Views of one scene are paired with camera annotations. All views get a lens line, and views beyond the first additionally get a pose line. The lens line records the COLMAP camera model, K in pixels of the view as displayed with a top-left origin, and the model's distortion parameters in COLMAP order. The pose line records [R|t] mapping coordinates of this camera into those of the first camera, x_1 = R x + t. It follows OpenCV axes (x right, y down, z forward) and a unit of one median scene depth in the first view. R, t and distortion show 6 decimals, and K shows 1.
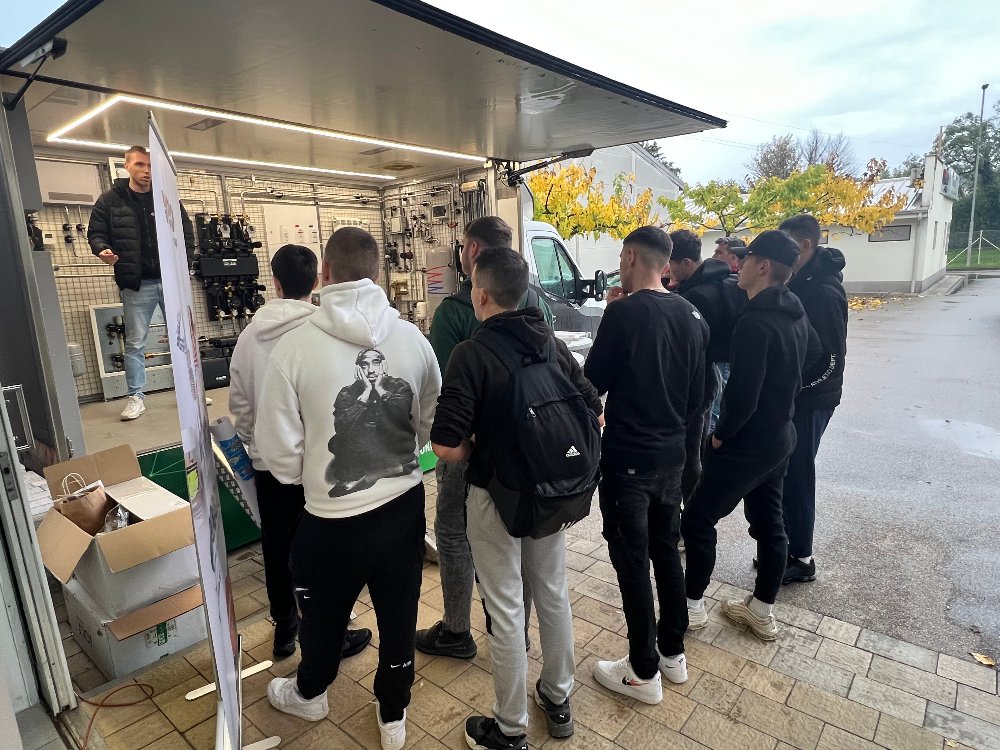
lens RADIAL K [[593.3, 0, 500.0], [0, 593.3, 375.0], [0, 0, 1]] dist [-0.006520, -0.000378]
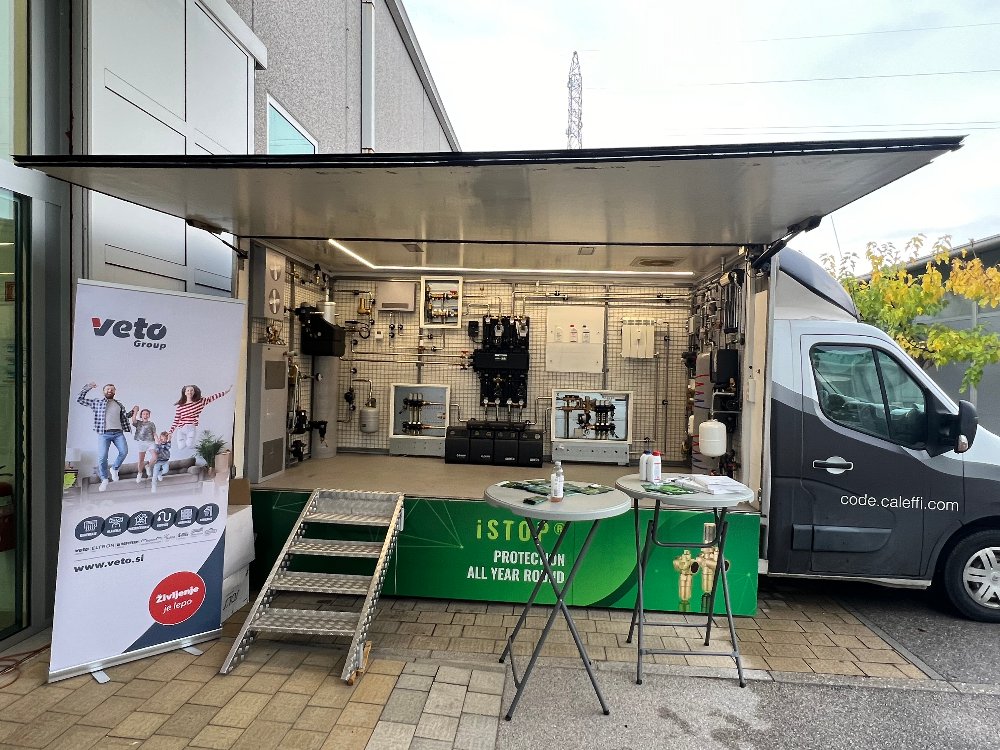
lens RADIAL K [[593.3, 0, 500.0], [0, 593.3, 375.0], [0, 0, 1]] dist [-0.006520, -0.000378]
pose [[0.581918, 0.071293, -0.810116, 0.463503], [-0.196502, 0.978960, -0.054998, -0.092997], [0.789151, 0.191193, 0.583684, 0.337357]]
